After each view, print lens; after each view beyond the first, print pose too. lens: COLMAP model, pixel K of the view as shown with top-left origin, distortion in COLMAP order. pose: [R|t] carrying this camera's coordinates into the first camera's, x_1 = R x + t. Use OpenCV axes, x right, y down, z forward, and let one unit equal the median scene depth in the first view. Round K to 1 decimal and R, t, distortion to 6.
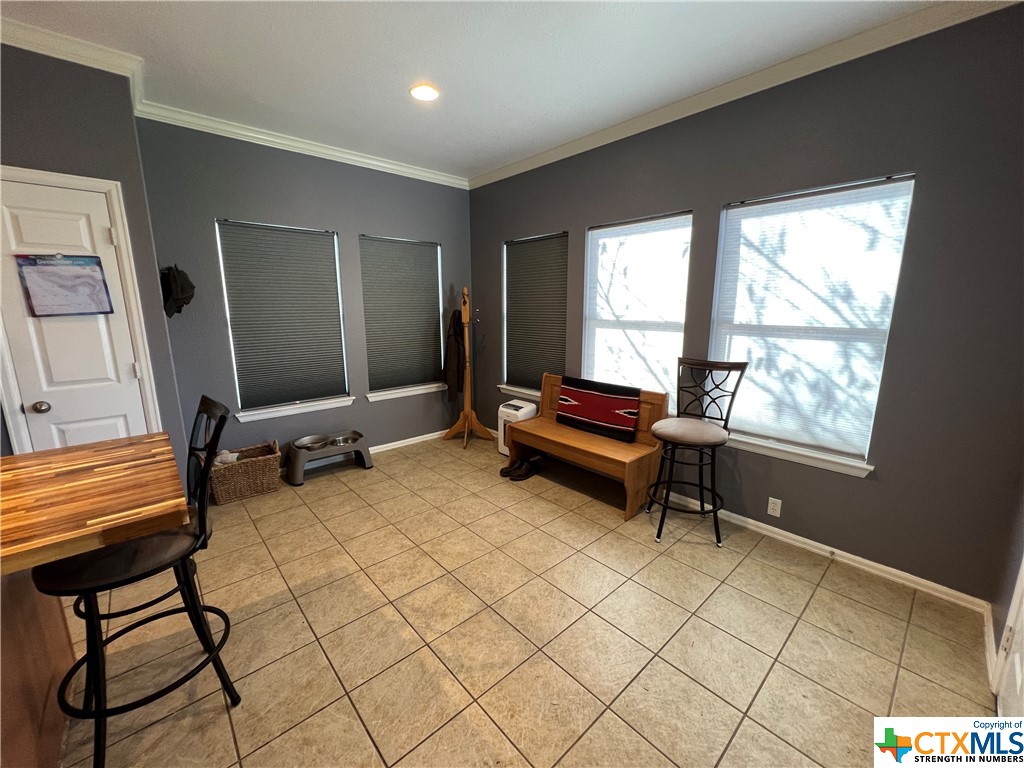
lens RADIAL K [[411.1, 0, 508.9], [0, 411.1, 383.8], [0, 0, 1]] dist [-0.008160, 0.002672]
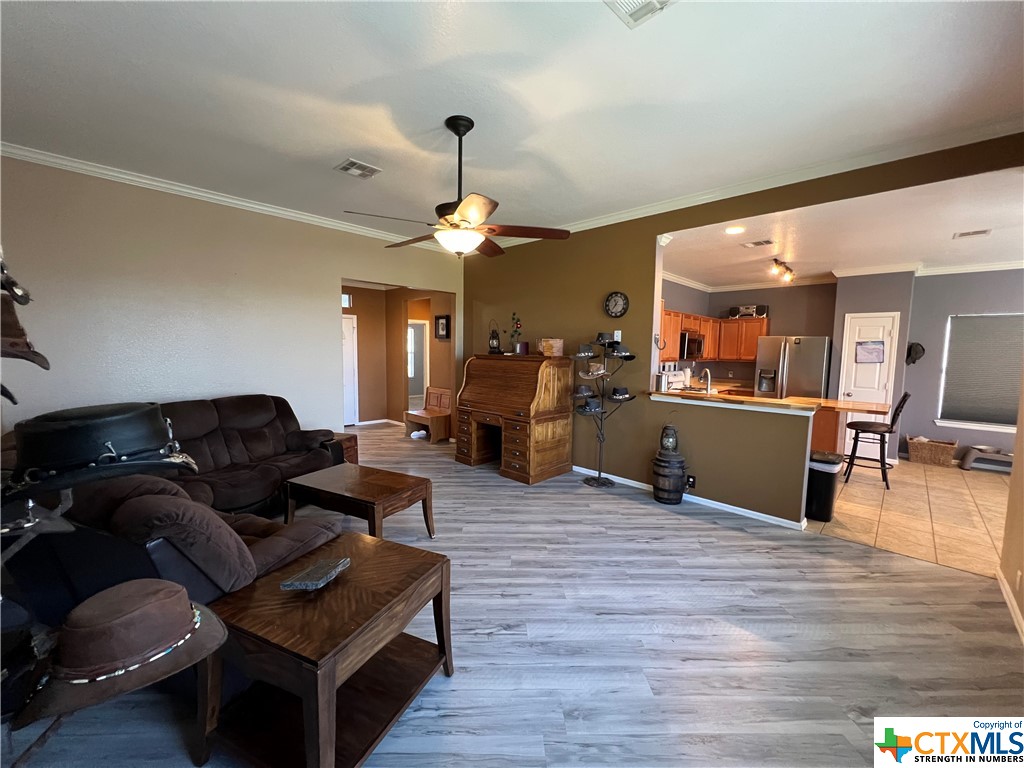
lens RADIAL K [[411.1, 0, 508.9], [0, 411.1, 383.8], [0, 0, 1]] dist [-0.008160, 0.002672]
pose [[0.065709, 0.087561, -0.993990, 1.030383], [-0.205699, 0.975935, 0.072372, 0.181961], [0.976407, 0.199708, 0.082138, -1.058002]]
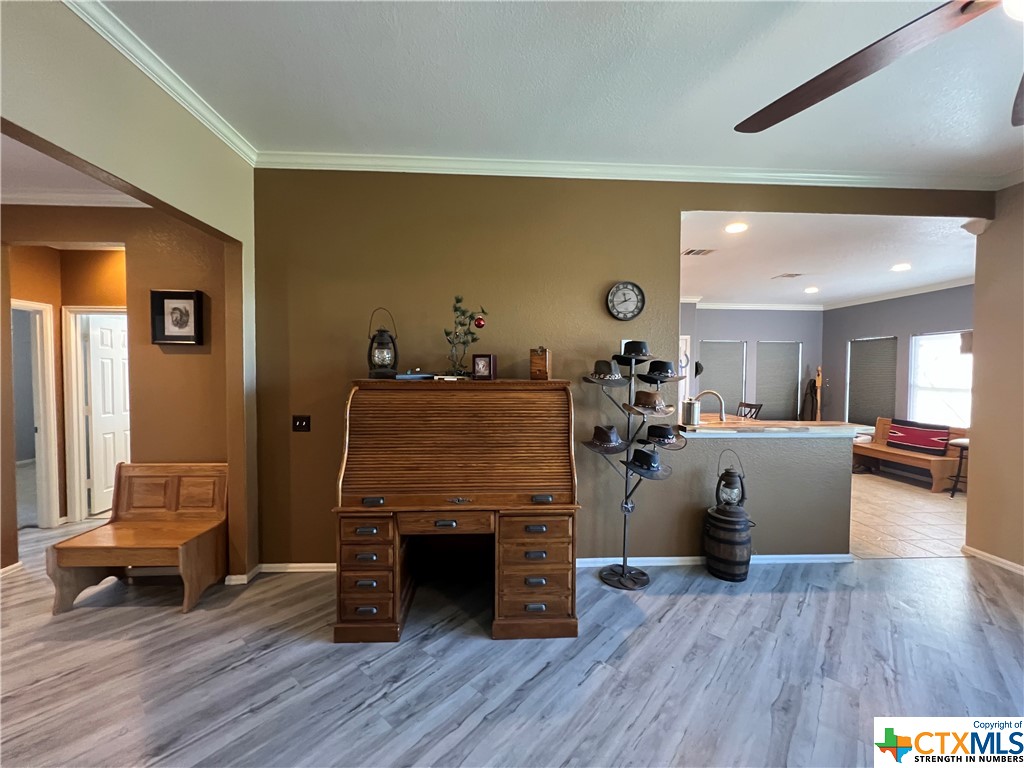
lens RADIAL K [[411.1, 0, 508.9], [0, 411.1, 383.8], [0, 0, 1]] dist [-0.008160, 0.002672]
pose [[0.776344, 0.024541, -0.629832, -0.043627], [-0.126987, 0.984842, -0.118153, 0.280758], [0.617386, 0.171708, 0.767692, -1.516950]]
